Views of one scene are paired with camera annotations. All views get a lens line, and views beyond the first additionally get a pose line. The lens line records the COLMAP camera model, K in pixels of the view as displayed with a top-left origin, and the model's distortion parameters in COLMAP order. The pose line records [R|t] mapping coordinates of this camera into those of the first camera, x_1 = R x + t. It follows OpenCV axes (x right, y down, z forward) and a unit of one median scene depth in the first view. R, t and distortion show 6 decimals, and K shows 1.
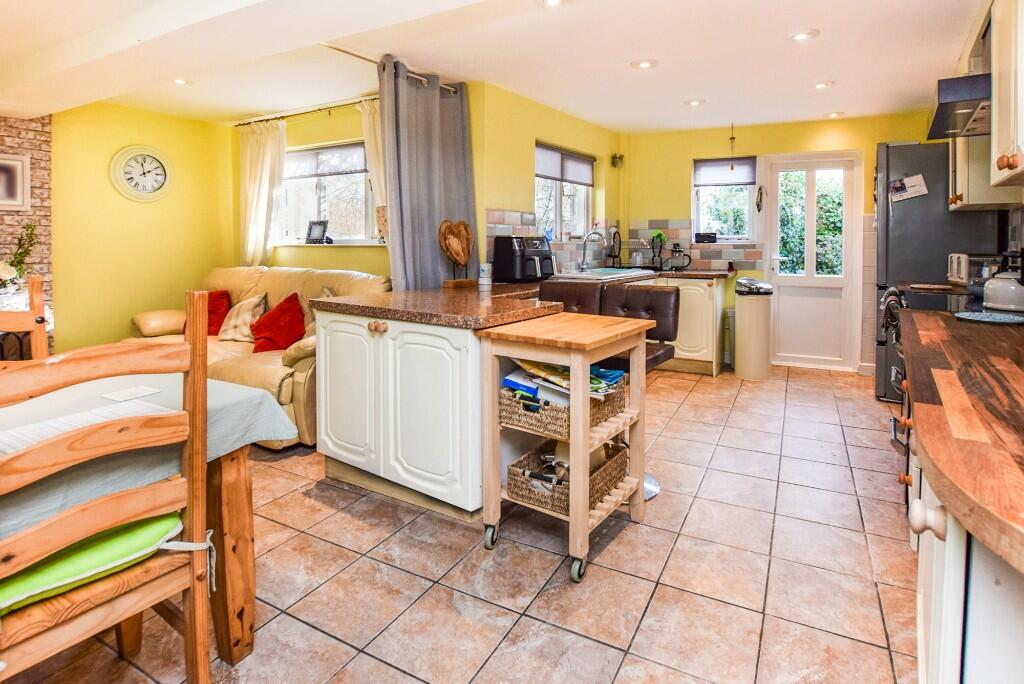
lens RADIAL K [[511.1, 0, 530.9], [0, 511.1, 244.4], [0, 0, 1]] dist [-0.000262, 0.000163]
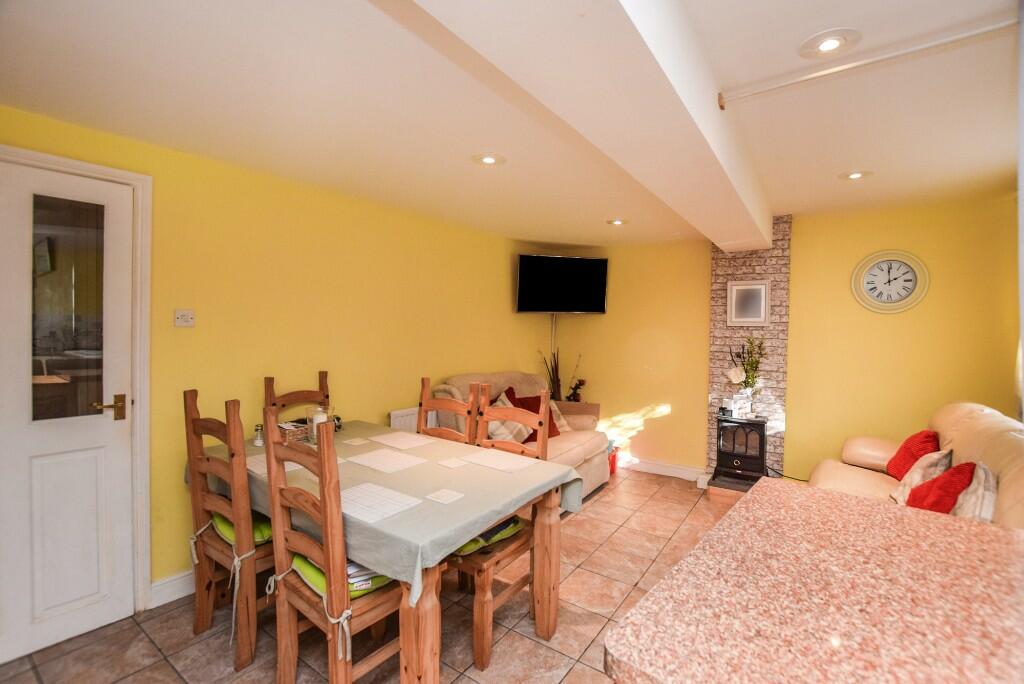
lens RADIAL K [[472.6, 0, 508.3], [0, 472.6, 334.3], [0, 0, 1]] dist [-0.036090, 0.000843]
pose [[-0.125936, 0.025756, -0.991704, 0.148315], [-0.029010, 0.999140, 0.029633, -0.058206], [0.991614, 0.032501, -0.125080, 0.509438]]
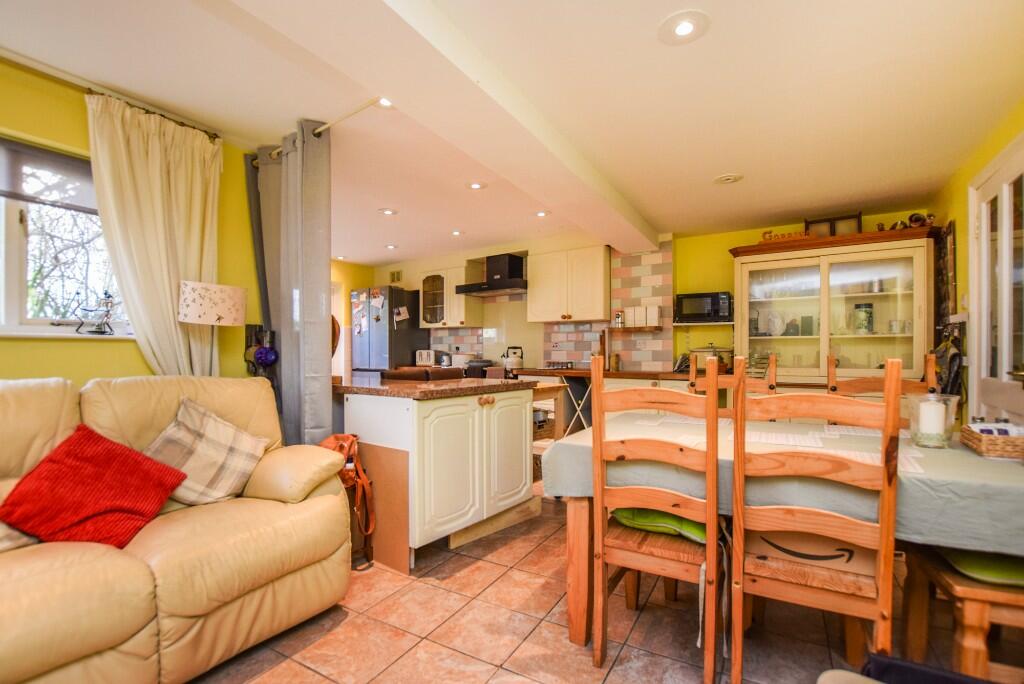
lens RADIAL K [[472.6, 0, 511.8], [0, 472.6, 344.6], [0, 0, 1]] dist [-0.036090, 0.000843]
pose [[0.046872, 0.012596, 0.998821, -0.897246], [0.010741, 0.999856, -0.013114, 0.023543], [-0.998843, 0.011343, 0.046730, 0.535037]]
